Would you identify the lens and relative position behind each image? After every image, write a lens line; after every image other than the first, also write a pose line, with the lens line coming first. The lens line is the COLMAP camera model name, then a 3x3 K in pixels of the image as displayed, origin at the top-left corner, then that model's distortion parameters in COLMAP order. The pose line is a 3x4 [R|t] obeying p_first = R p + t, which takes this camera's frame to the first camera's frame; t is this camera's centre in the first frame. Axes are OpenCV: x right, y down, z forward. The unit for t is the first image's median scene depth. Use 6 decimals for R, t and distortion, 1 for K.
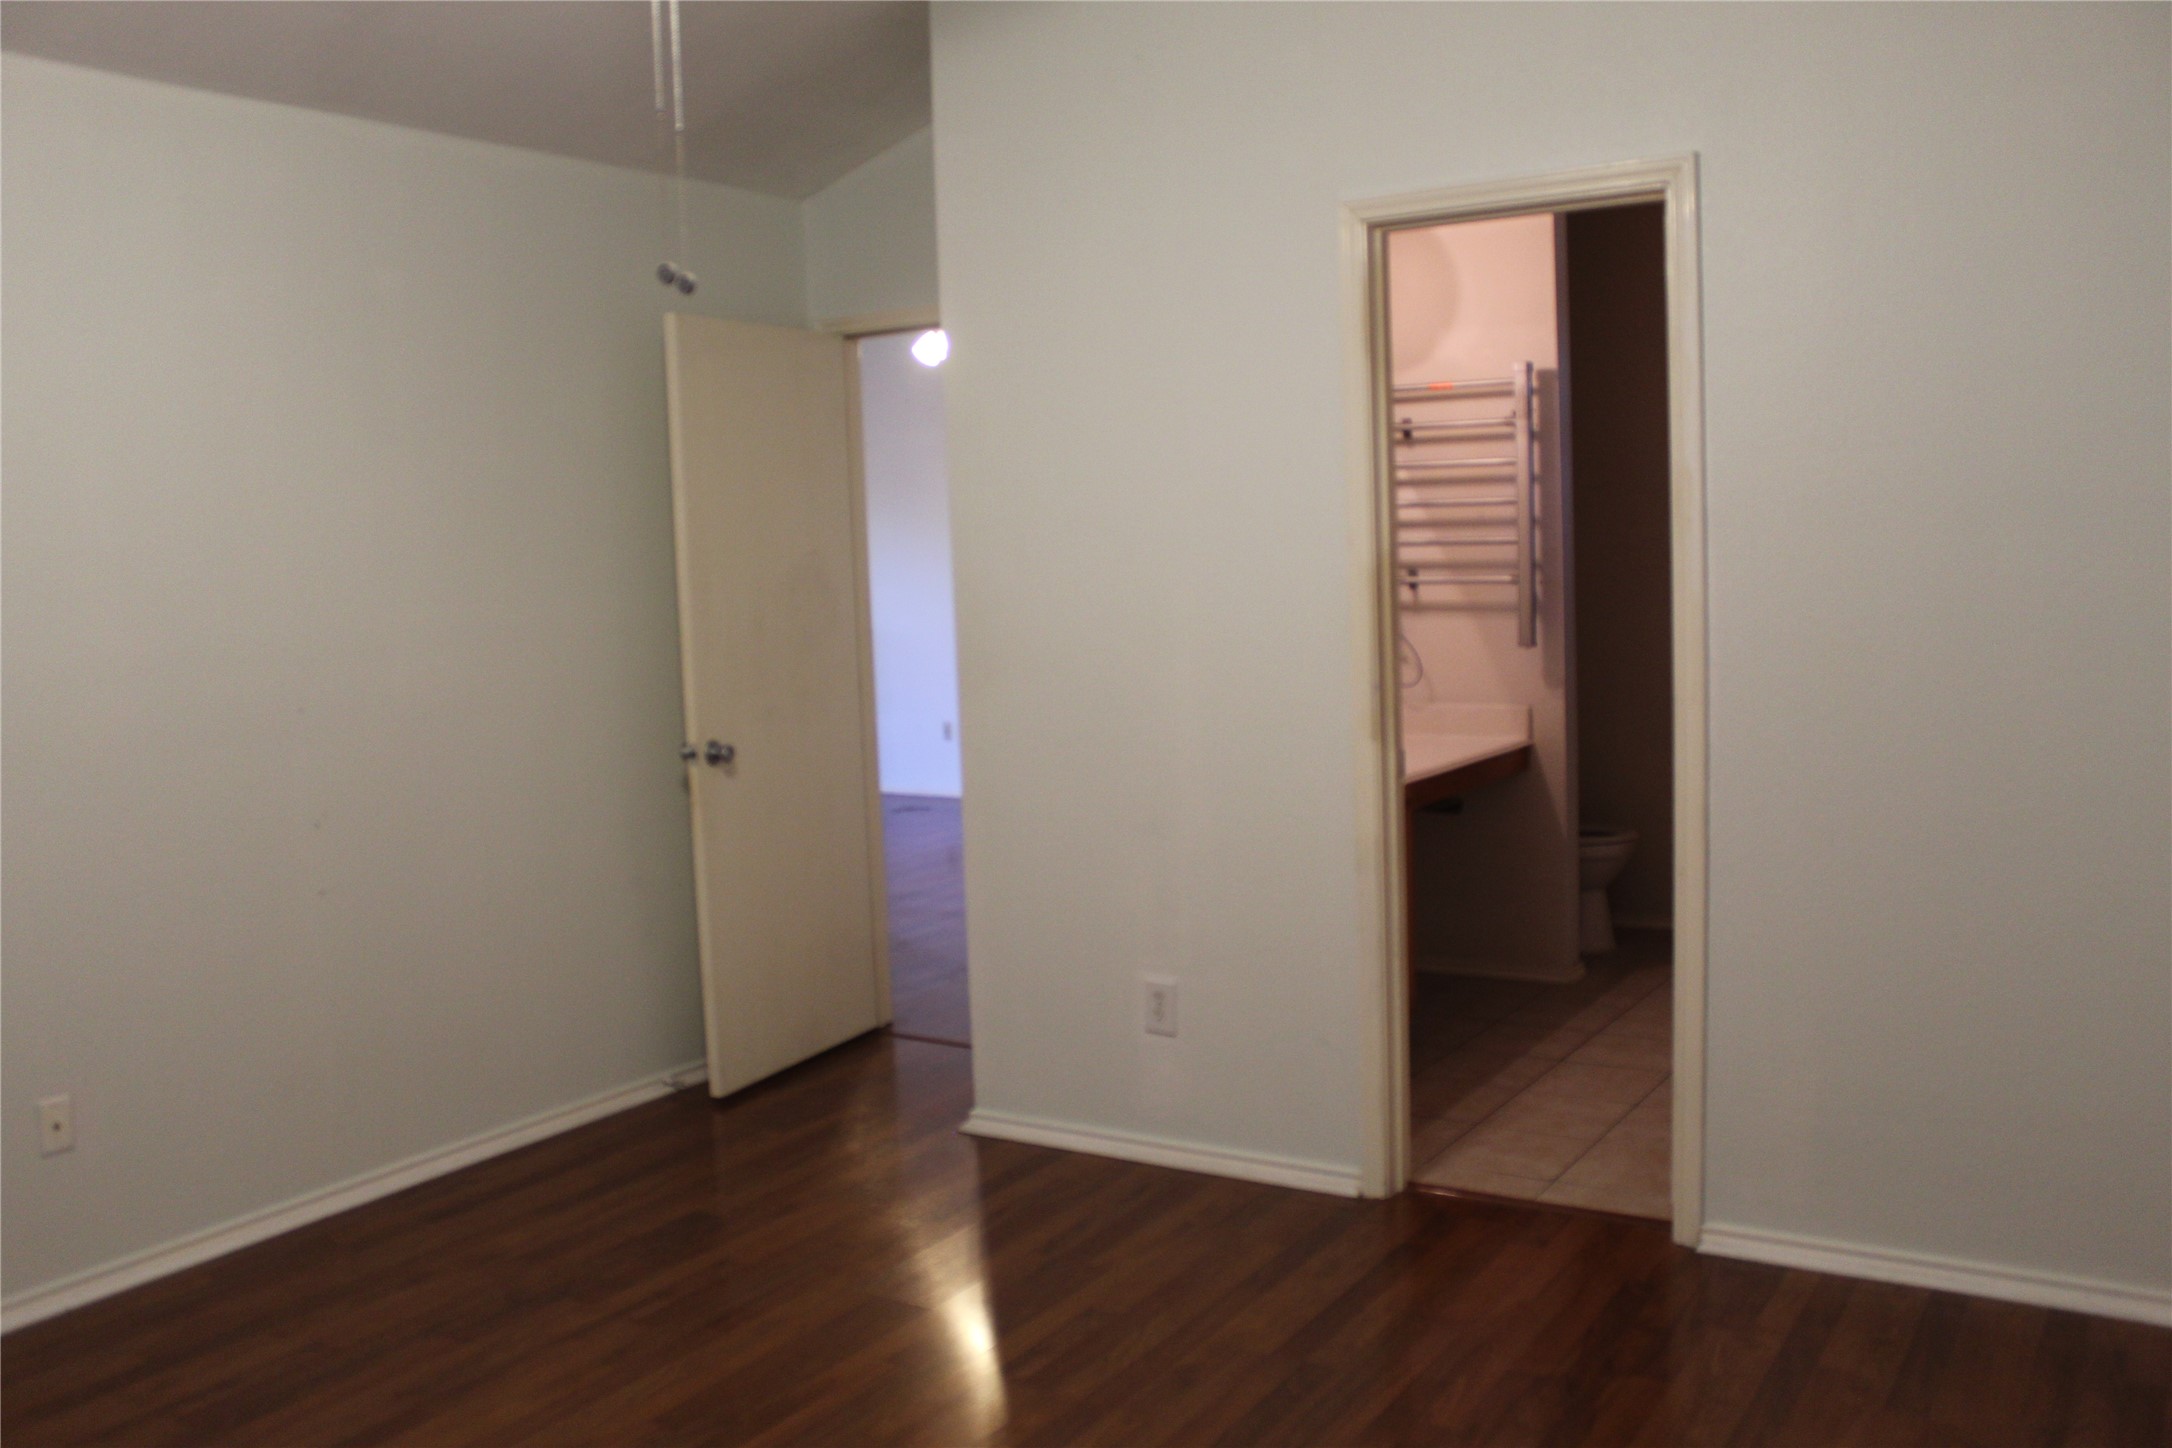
lens RADIAL K [[1875.8, 0, 1086.0], [0, 1875.8, 724.0], [0, 0, 1]] dist [-0.179520, 0.151963]
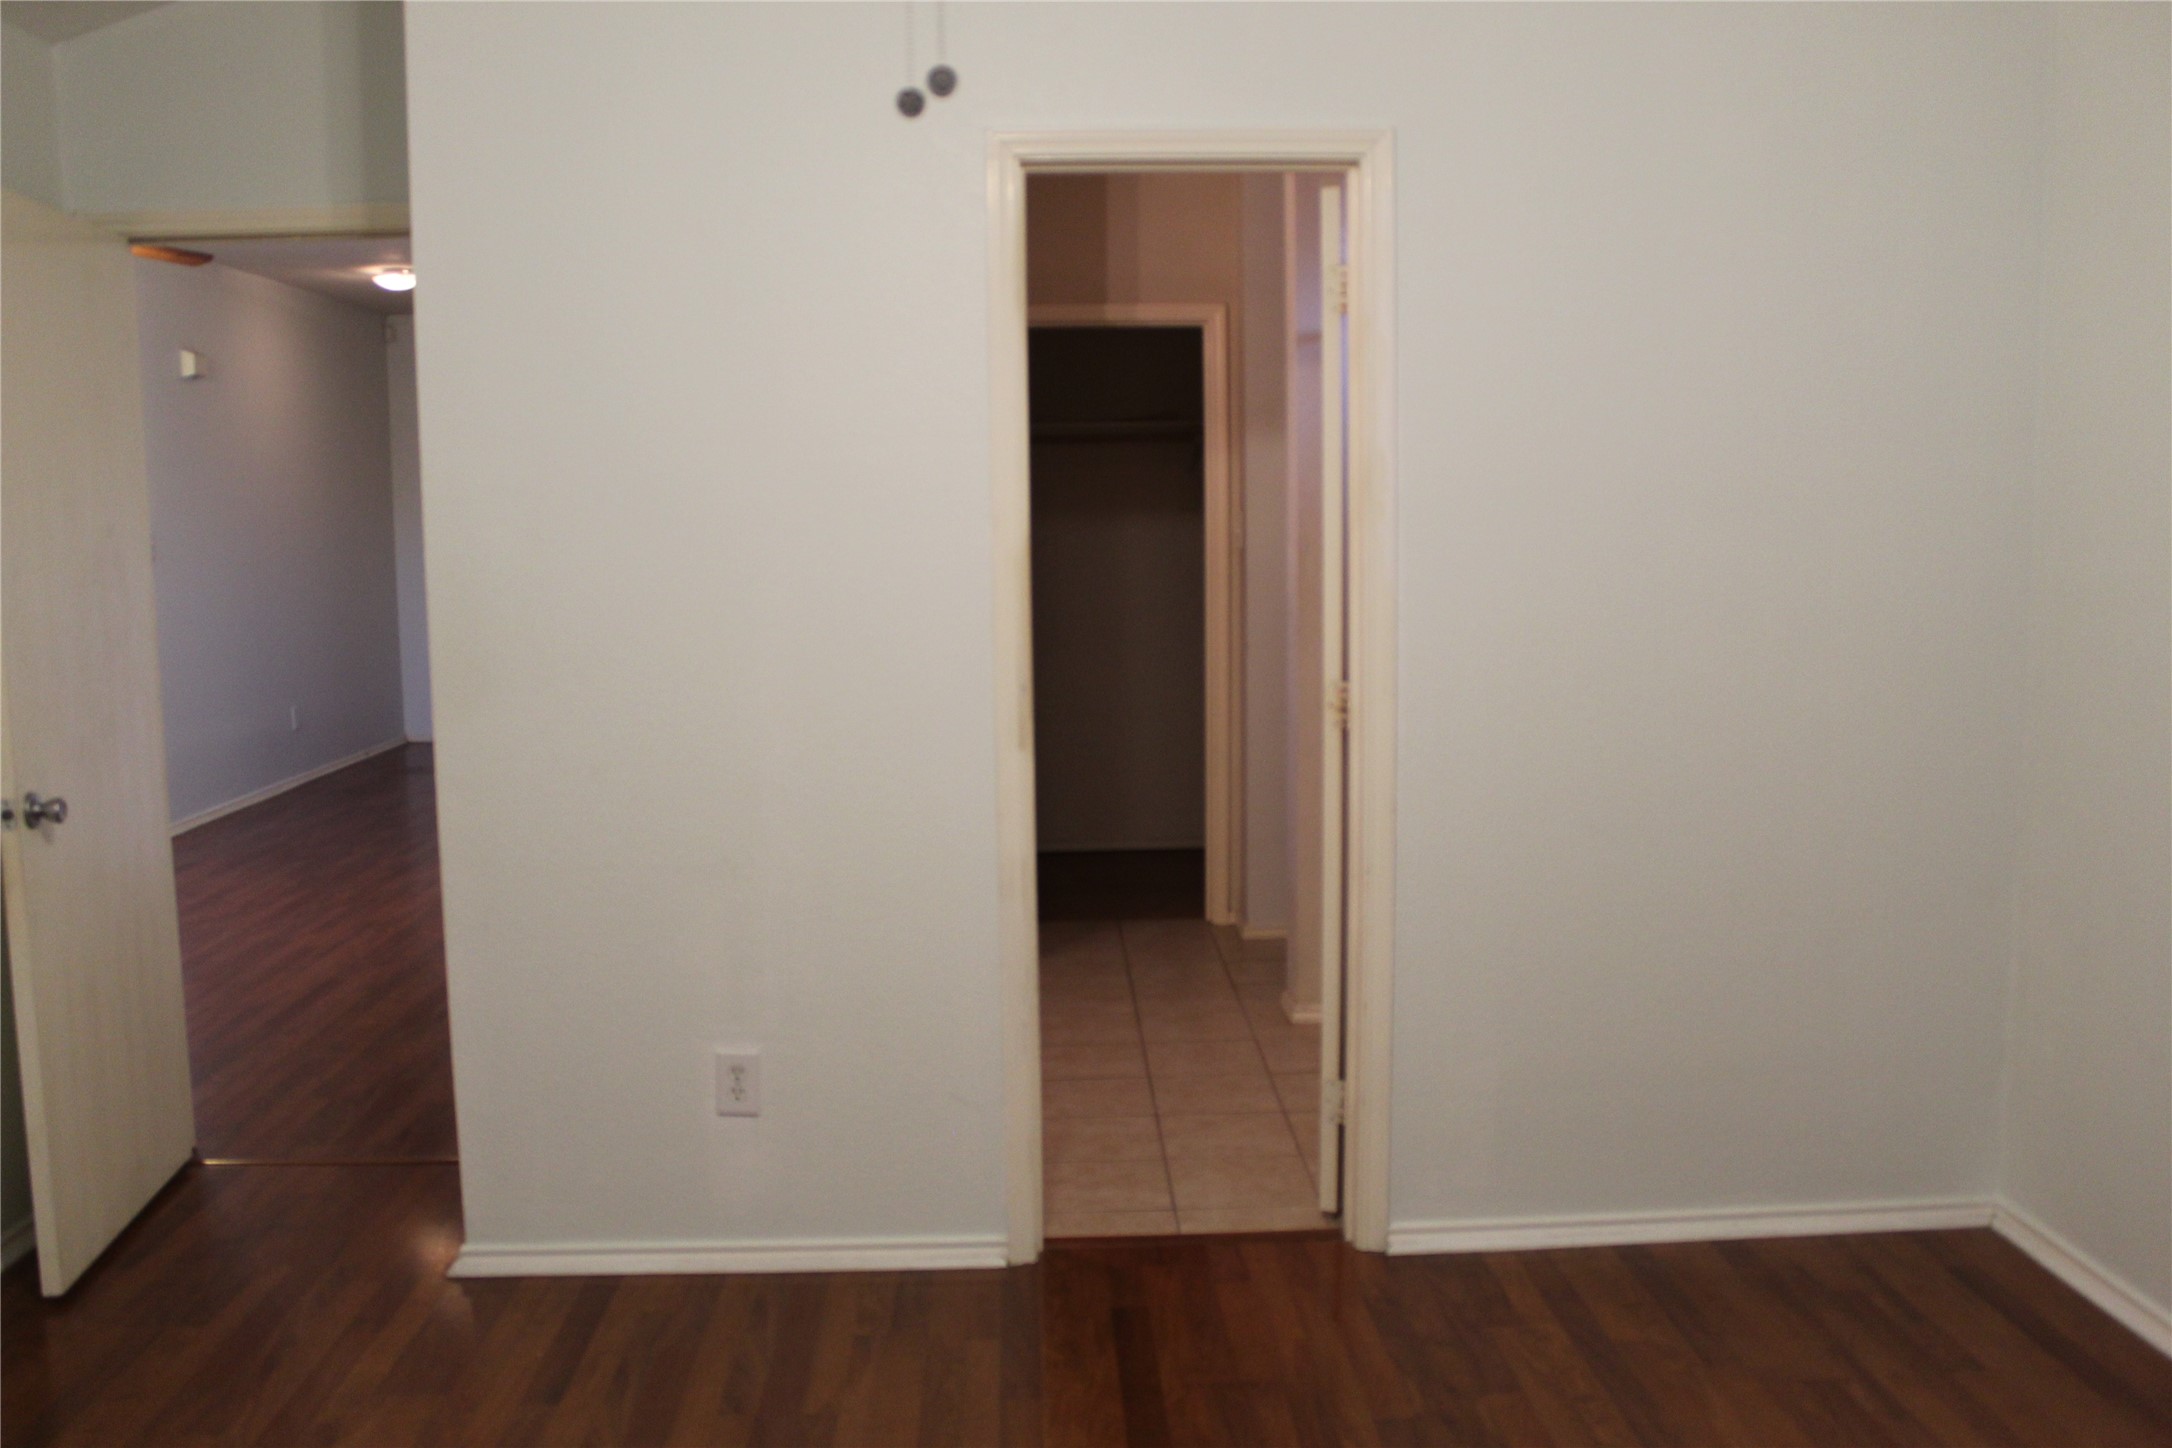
lens RADIAL K [[1875.8, 0, 1086.0], [0, 1875.8, 724.0], [0, 0, 1]] dist [-0.179520, 0.151963]
pose [[0.812025, -0.040519, 0.582214, -0.332042], [0.037796, 0.999144, 0.016820, -0.016601], [-0.582397, 0.008347, 0.812861, 0.264159]]
